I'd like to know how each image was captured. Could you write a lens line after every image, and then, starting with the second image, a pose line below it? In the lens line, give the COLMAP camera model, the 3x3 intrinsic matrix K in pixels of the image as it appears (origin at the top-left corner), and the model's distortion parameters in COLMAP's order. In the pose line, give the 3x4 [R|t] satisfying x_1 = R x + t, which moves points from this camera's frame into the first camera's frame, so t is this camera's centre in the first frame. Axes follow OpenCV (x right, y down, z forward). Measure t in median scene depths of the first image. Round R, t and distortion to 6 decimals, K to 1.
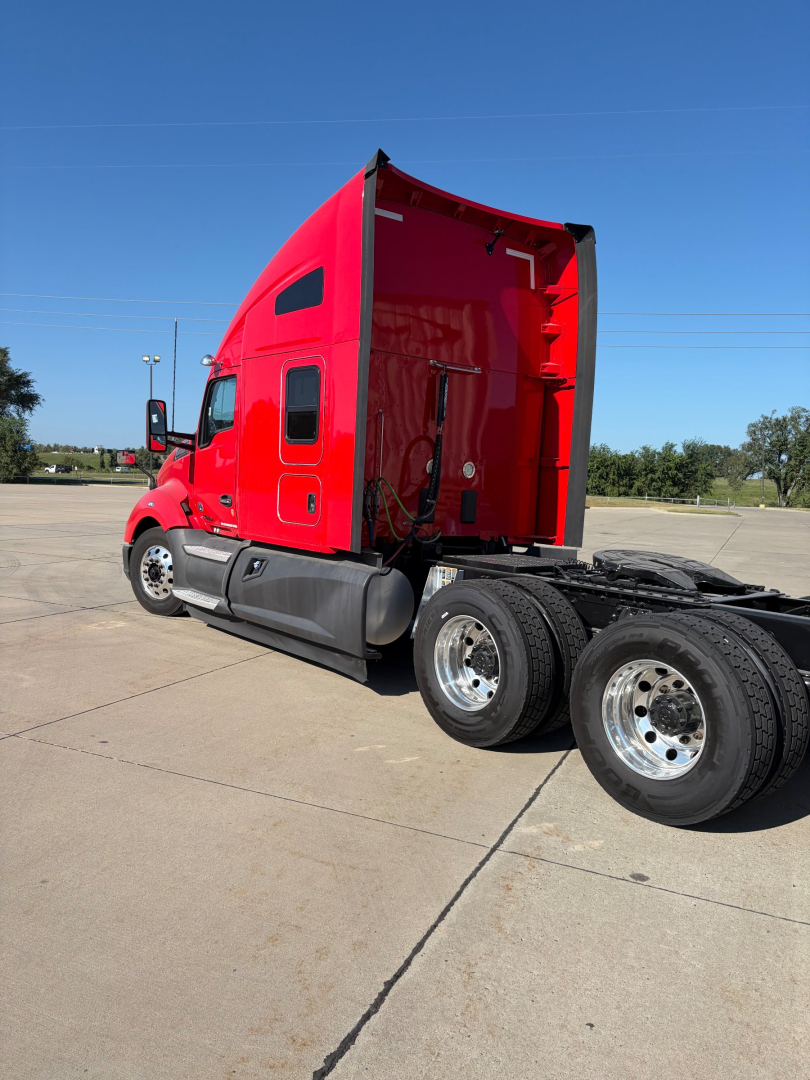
lens RADIAL K [[814.4, 0, 405.0], [0, 814.4, 540.0], [0, 0, 1]] dist [0.005406, 0.001216]
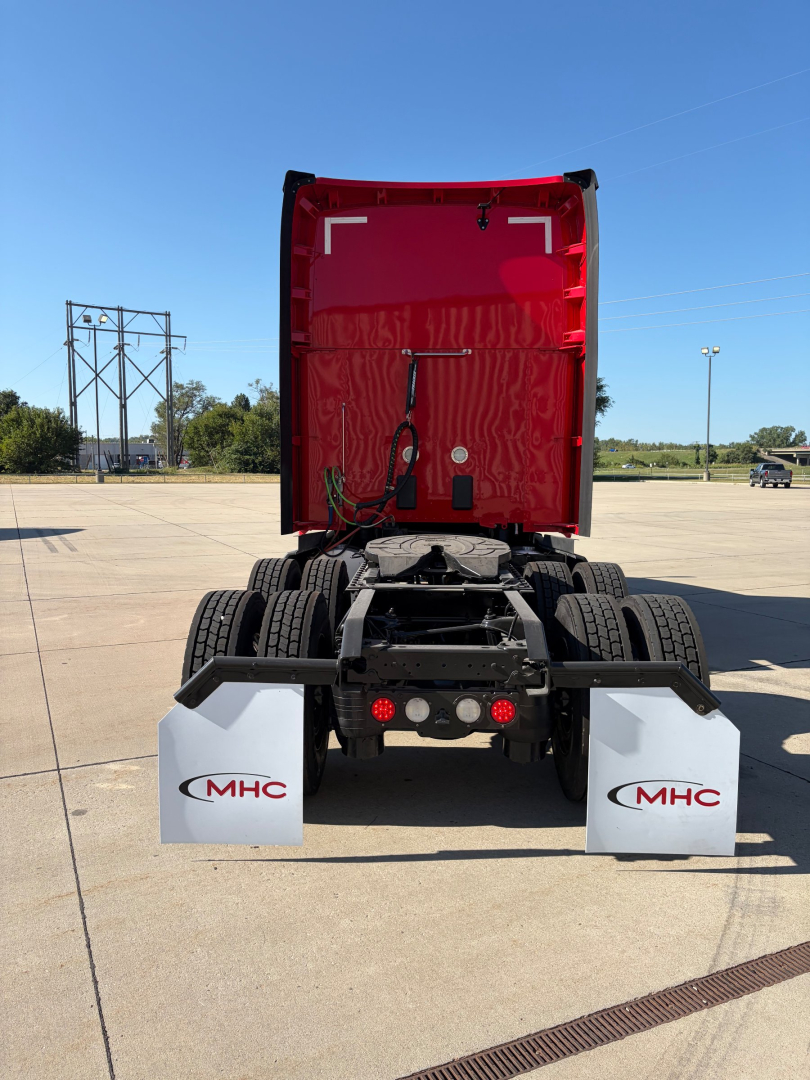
lens RADIAL K [[818.9, 0, 405.0], [0, 818.9, 540.0], [0, 0, 1]] dist [0.001233, 0.001438]
pose [[0.760455, 0.021236, -0.649043, 0.659783], [-0.018246, 0.999769, 0.011334, 0.006098], [0.649134, 0.003223, 0.760667, 0.205191]]
